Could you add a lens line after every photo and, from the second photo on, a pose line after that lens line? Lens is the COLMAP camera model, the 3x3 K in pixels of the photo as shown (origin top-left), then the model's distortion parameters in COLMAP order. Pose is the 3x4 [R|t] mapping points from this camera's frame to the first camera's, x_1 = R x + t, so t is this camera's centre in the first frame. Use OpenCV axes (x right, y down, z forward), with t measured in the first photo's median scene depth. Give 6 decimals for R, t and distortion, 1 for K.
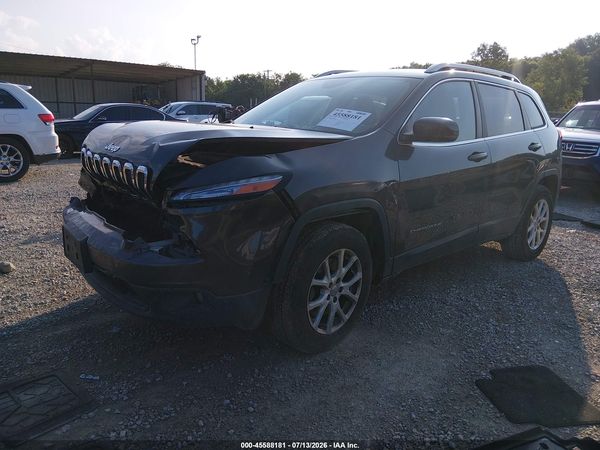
lens RADIAL K [[445.2, 0, 300.0], [0, 445.2, 225.0], [0, 0, 1]] dist [0.113256, -0.172630]
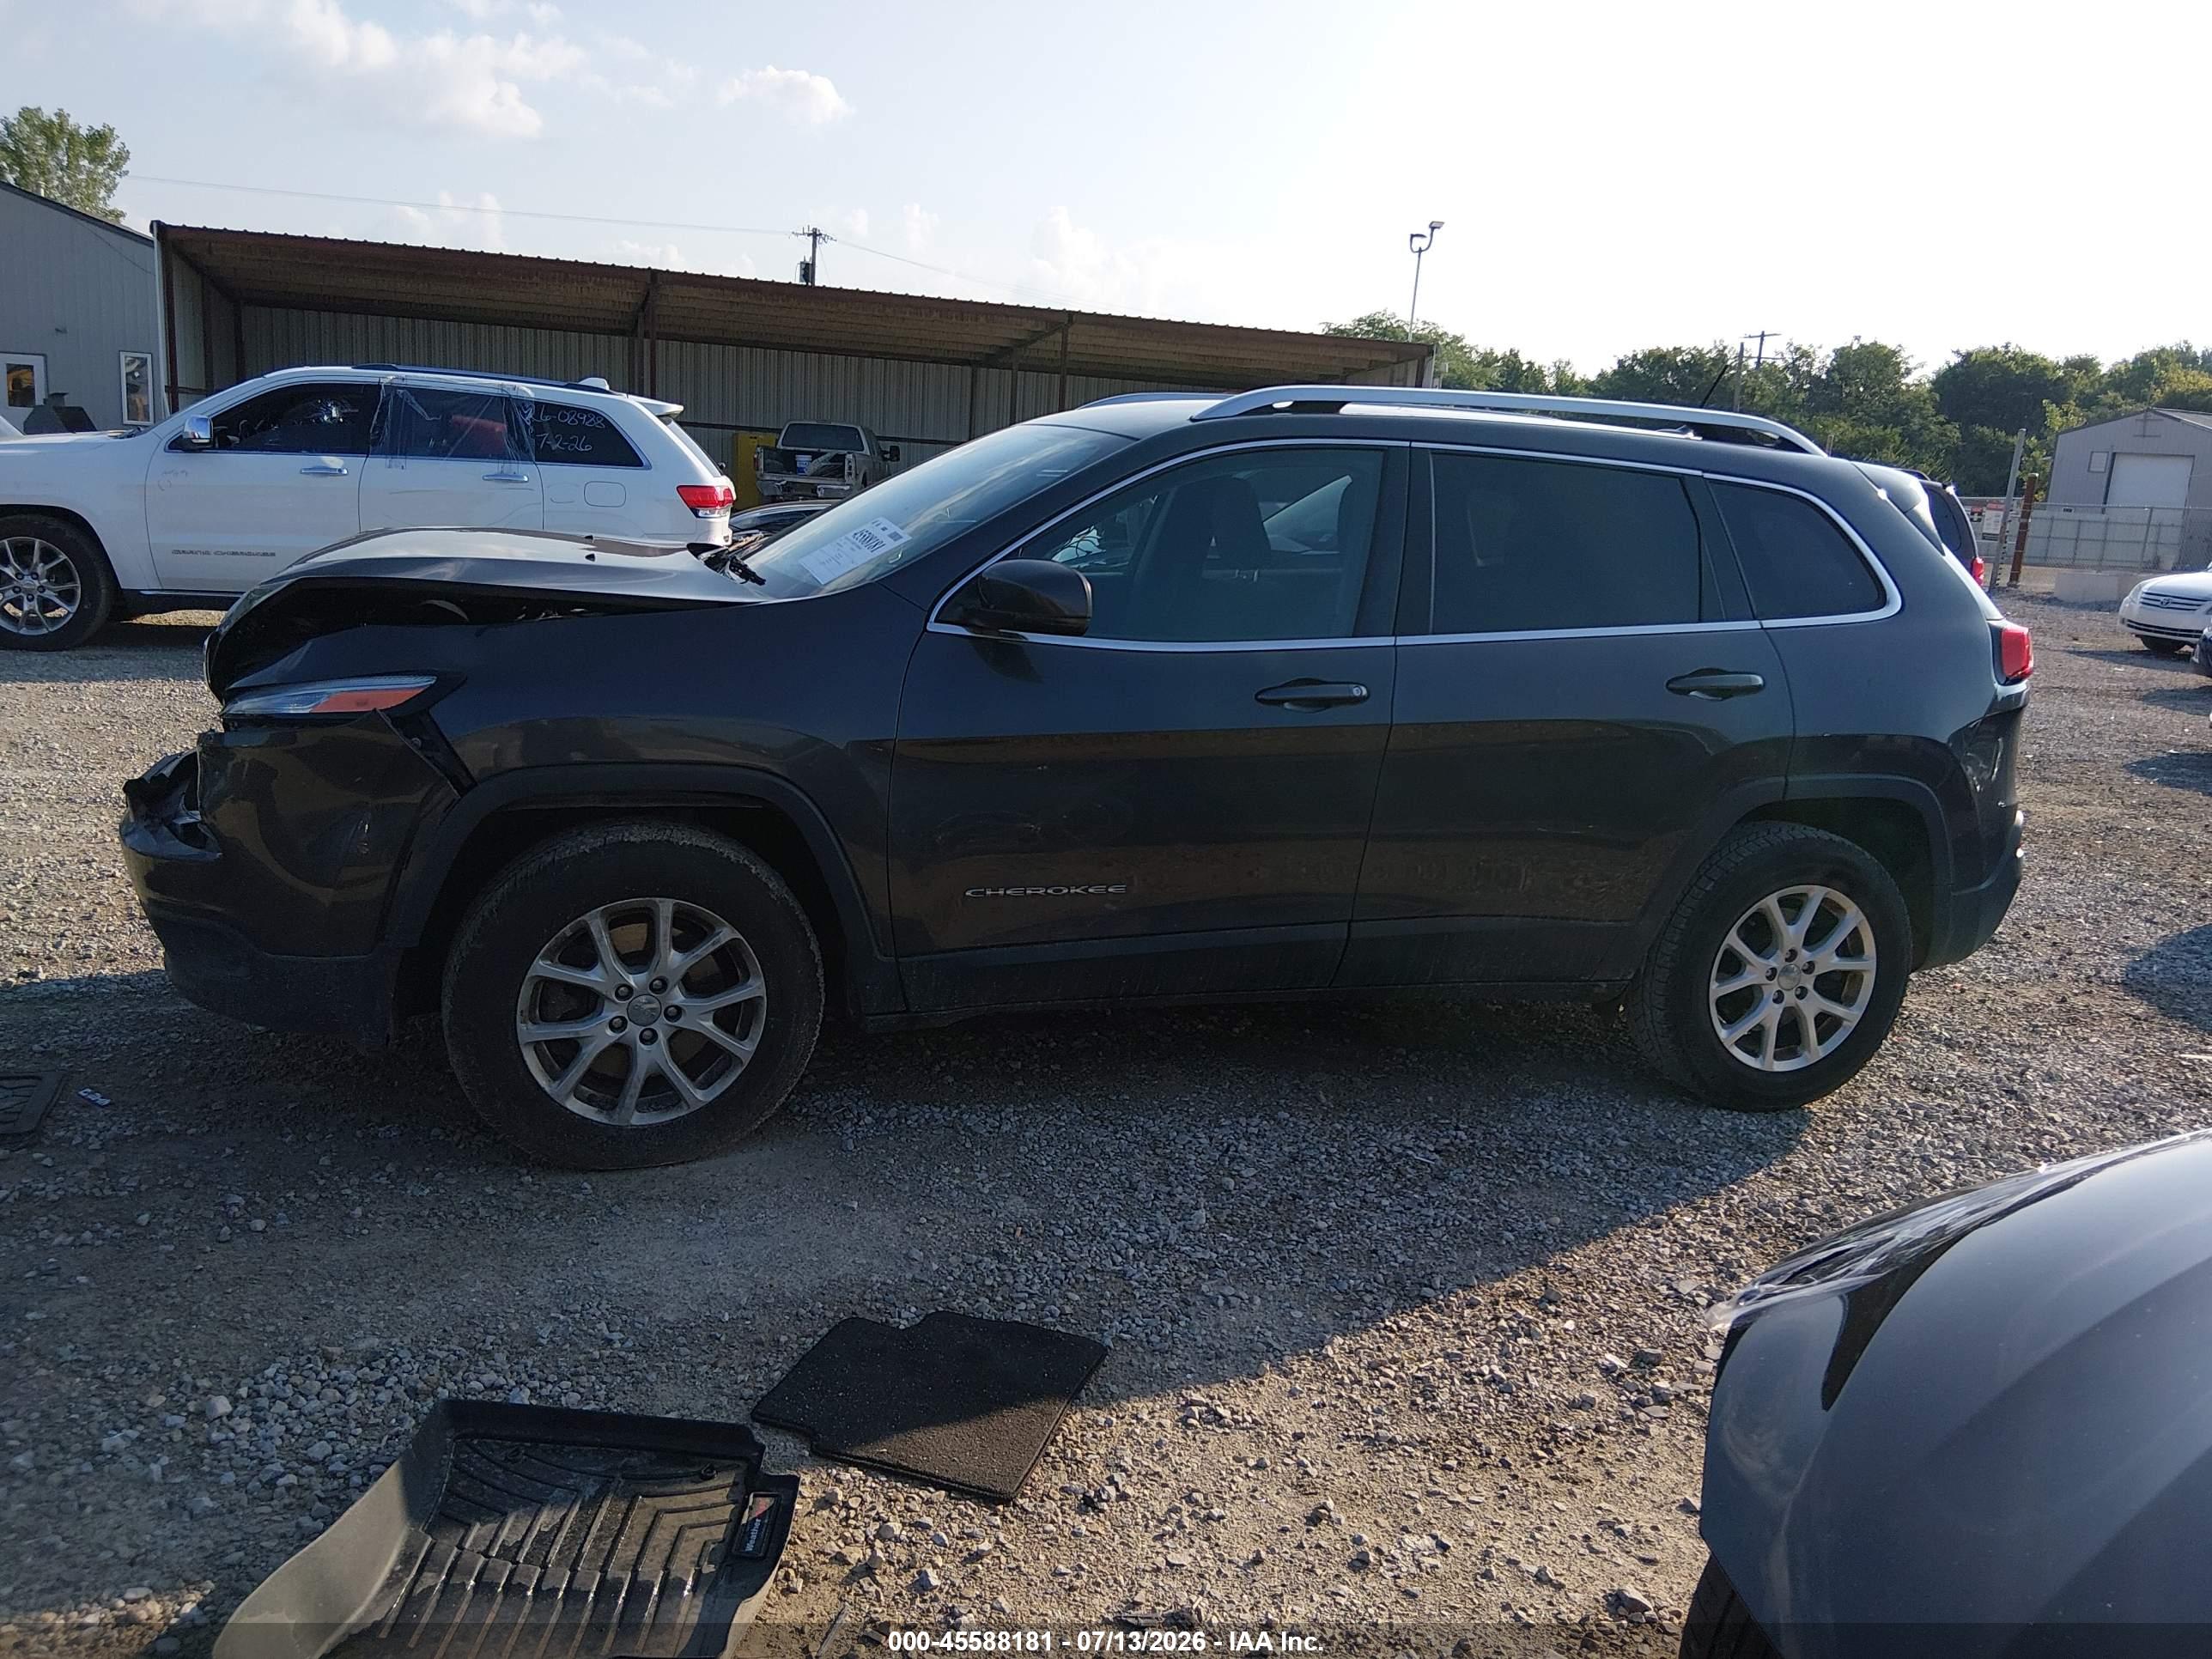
lens RADIAL K [[1641.3, 0, 1106.0], [0, 1641.3, 829.5], [0, 0, 1]] dist [0.113256, -0.172630]
pose [[0.909031, 0.120954, -0.398790, 0.885496], [-0.137487, 0.990418, -0.013002, -0.032081], [0.393396, 0.066648, 0.916950, -0.096341]]
